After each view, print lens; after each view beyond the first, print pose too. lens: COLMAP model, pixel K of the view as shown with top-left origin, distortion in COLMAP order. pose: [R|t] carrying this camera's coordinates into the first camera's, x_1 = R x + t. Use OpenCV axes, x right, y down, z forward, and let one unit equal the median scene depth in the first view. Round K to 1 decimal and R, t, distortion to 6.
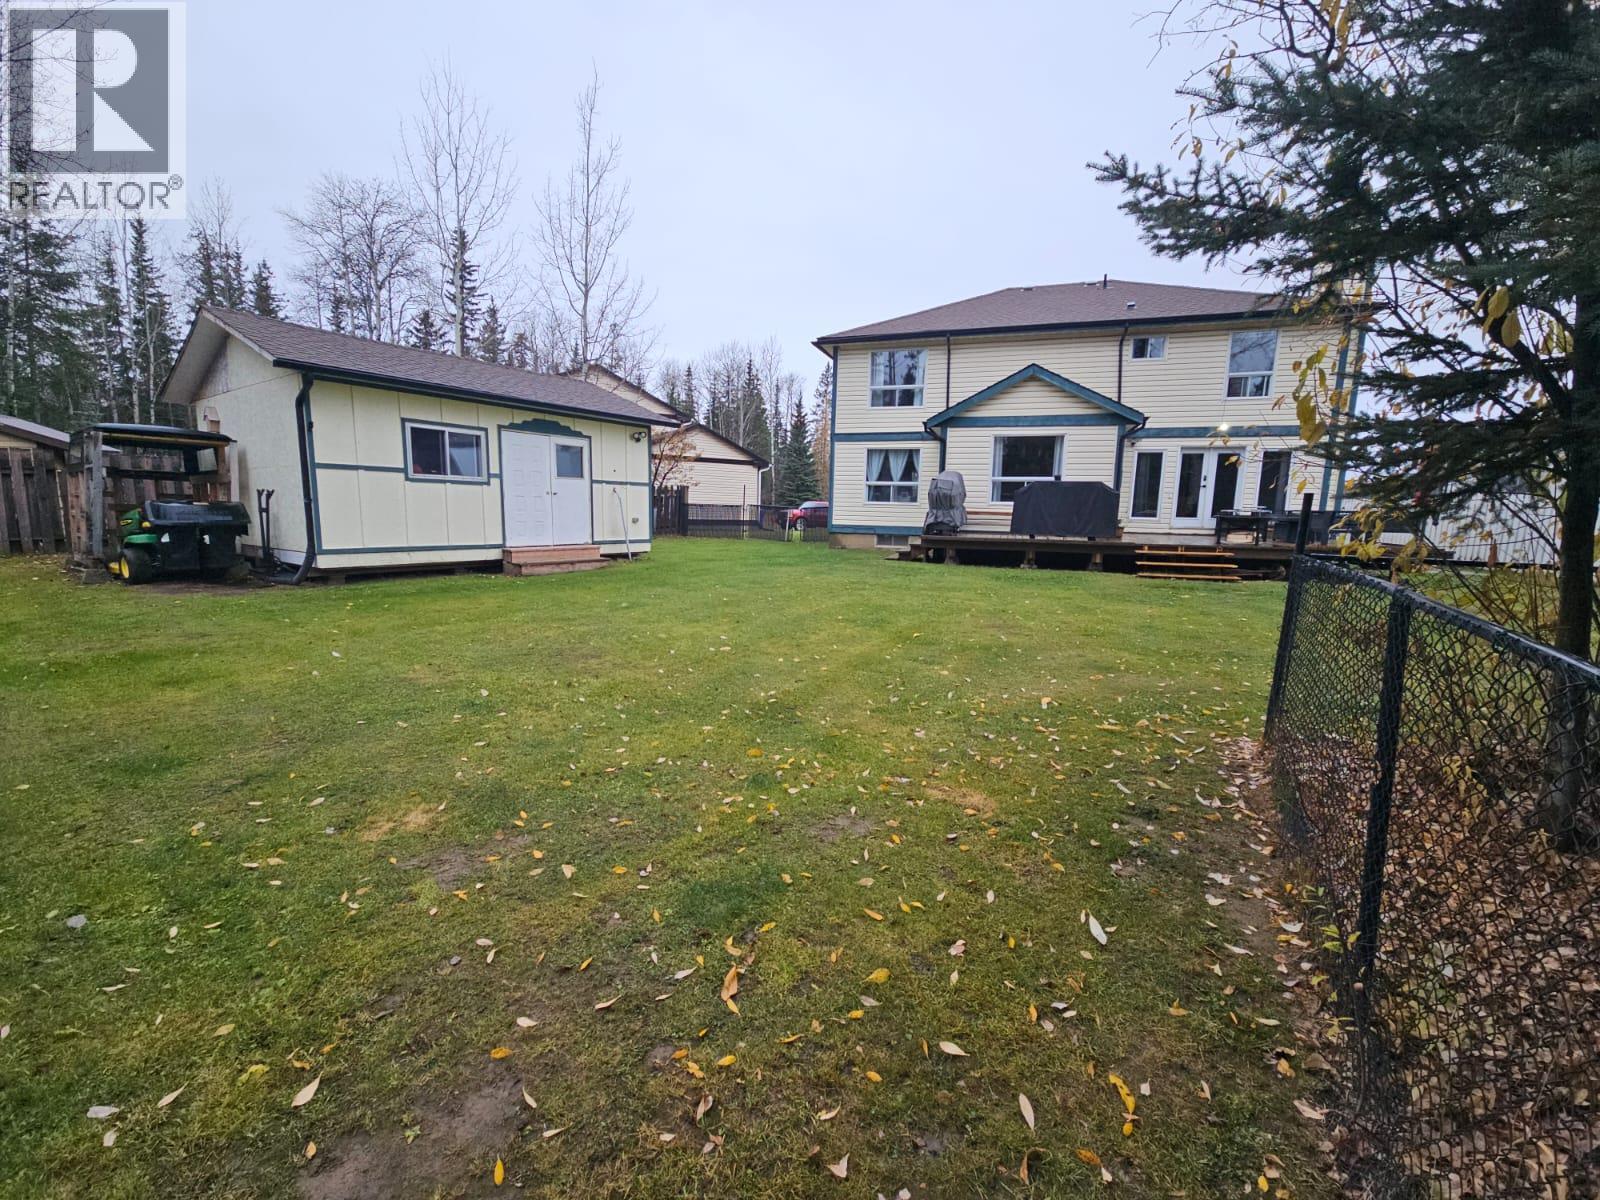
lens RADIAL K [[651.8, 0, 800.0], [0, 651.8, 600.0], [0, 0, 1]] dist [0.002602, -0.000490]
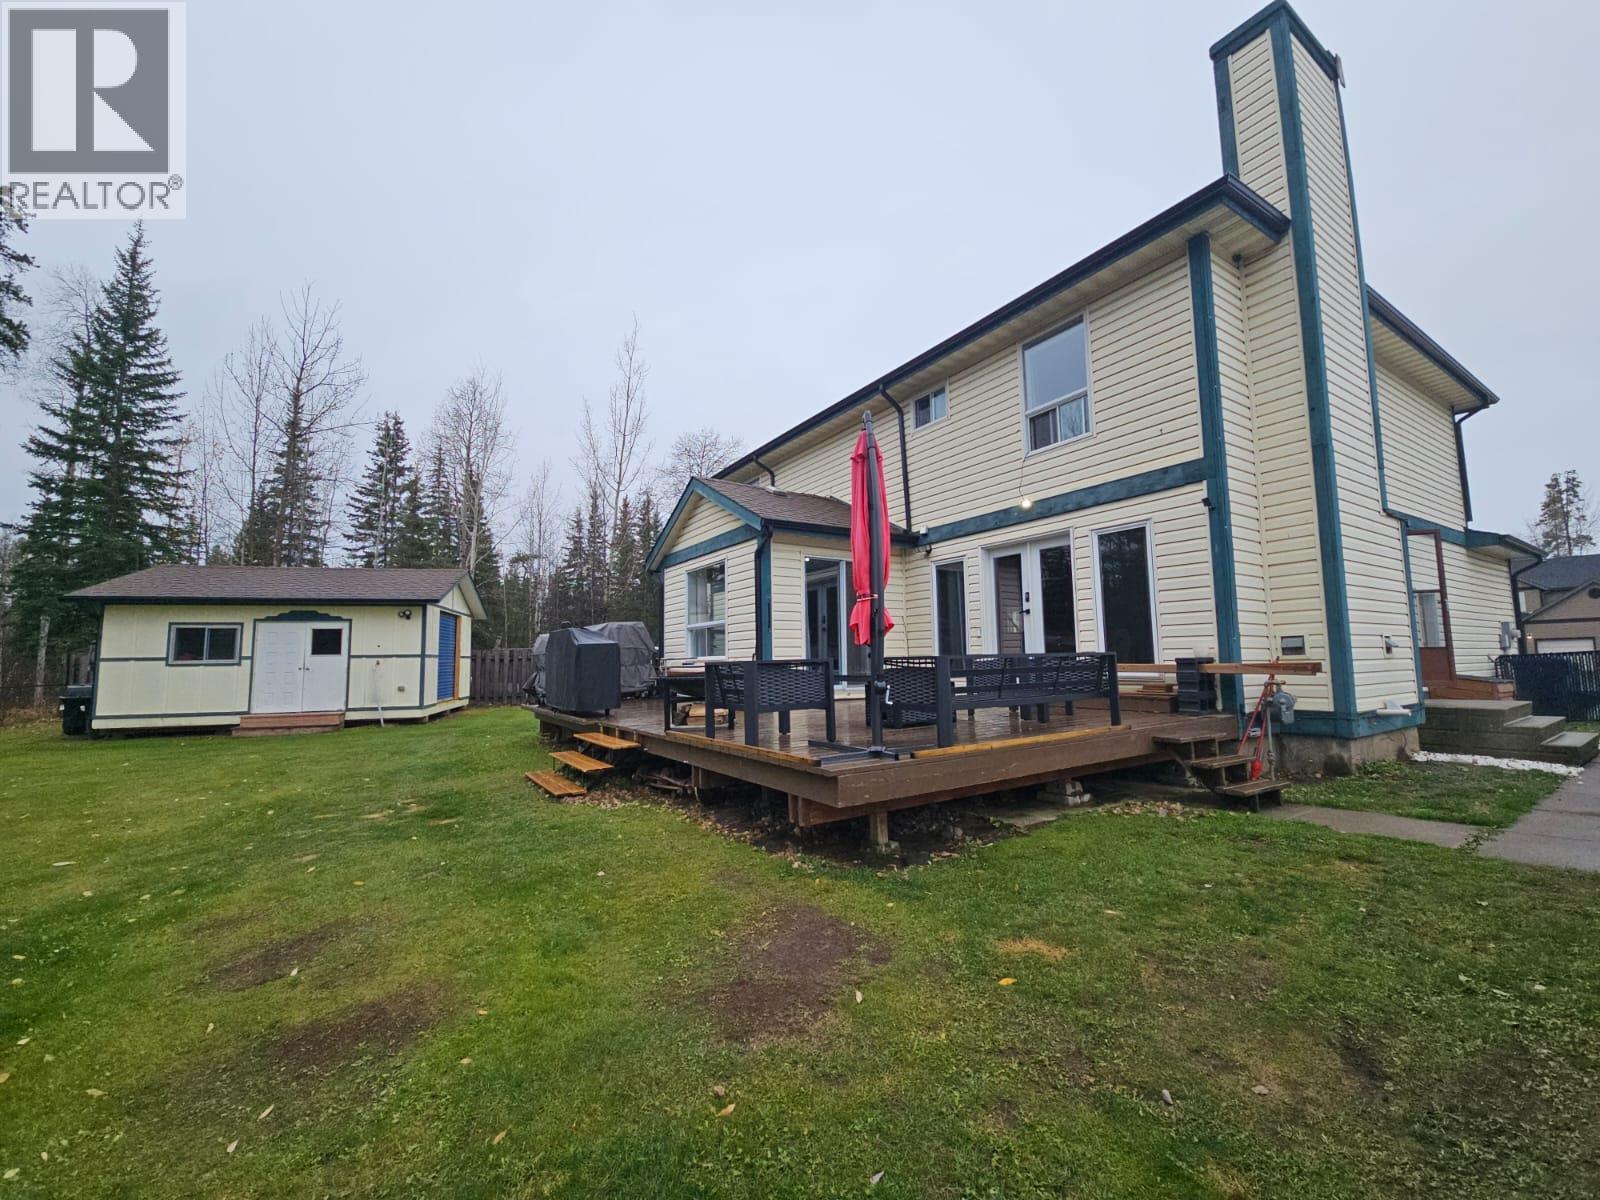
lens RADIAL K [[651.8, 0, 800.0], [0, 651.8, 600.0], [0, 0, 1]] dist [0.002602, -0.000490]
pose [[0.776782, -0.094444, -0.622648, 1.084129], [-0.052826, 0.975435, -0.213859, -0.076518], [0.627550, 0.199014, 0.752711, 0.629321]]
